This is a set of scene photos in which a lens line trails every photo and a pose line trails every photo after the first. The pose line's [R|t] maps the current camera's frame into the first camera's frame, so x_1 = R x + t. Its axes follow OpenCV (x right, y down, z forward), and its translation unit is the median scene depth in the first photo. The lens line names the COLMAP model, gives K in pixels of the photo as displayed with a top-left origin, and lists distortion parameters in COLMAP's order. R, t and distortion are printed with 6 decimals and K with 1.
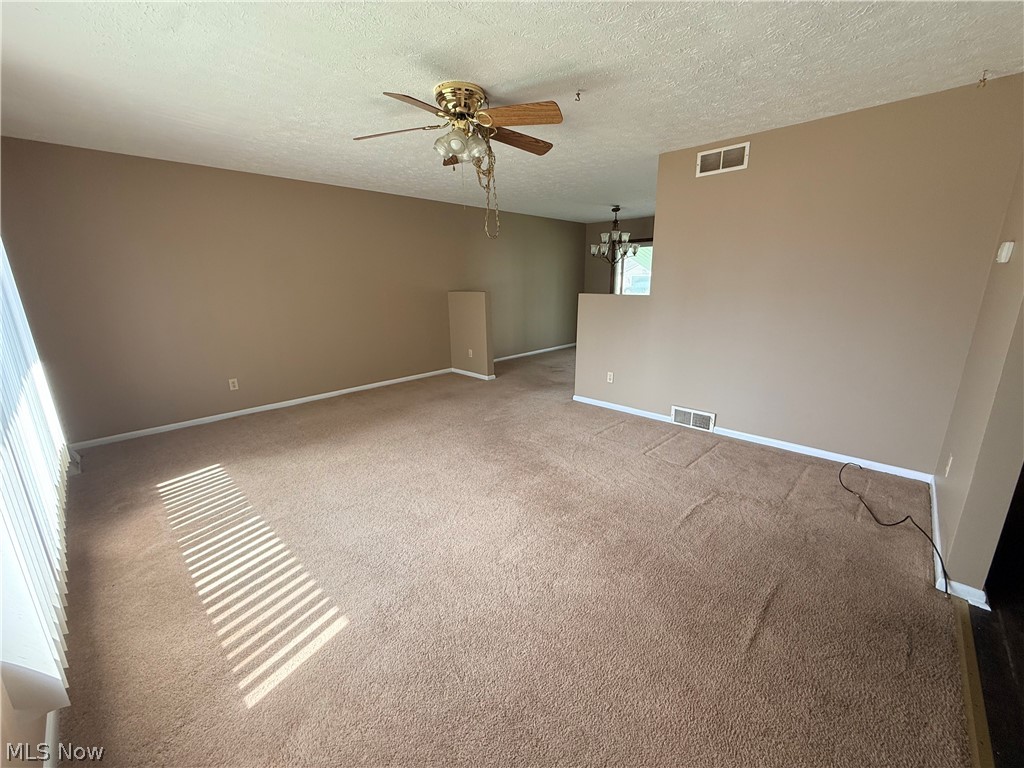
lens RADIAL K [[408.5, 0, 512.0], [0, 408.5, 384.0], [0, 0, 1]] dist [0.001670, -0.000206]
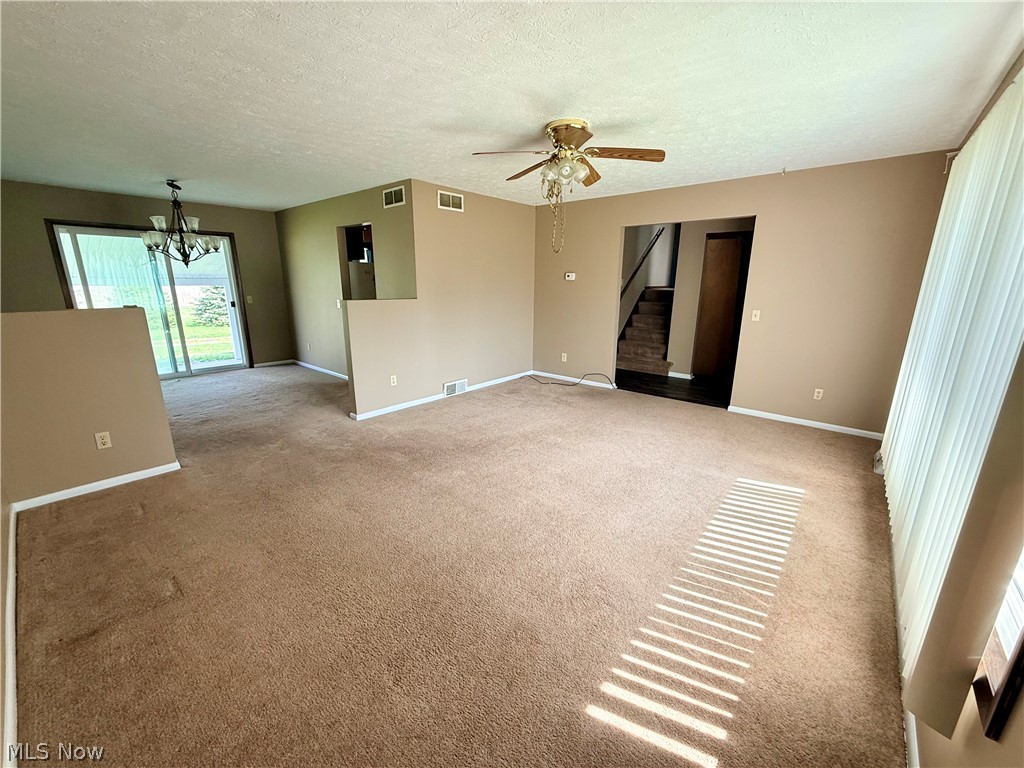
lens RADIAL K [[408.5, 0, 512.0], [0, 408.5, 384.0], [0, 0, 1]] dist [0.001670, -0.000206]
pose [[-0.072159, -0.225280, 0.971618, -0.852165], [0.245471, 0.940183, 0.236222, -0.194479], [-0.966715, 0.255550, -0.012543, 0.811210]]
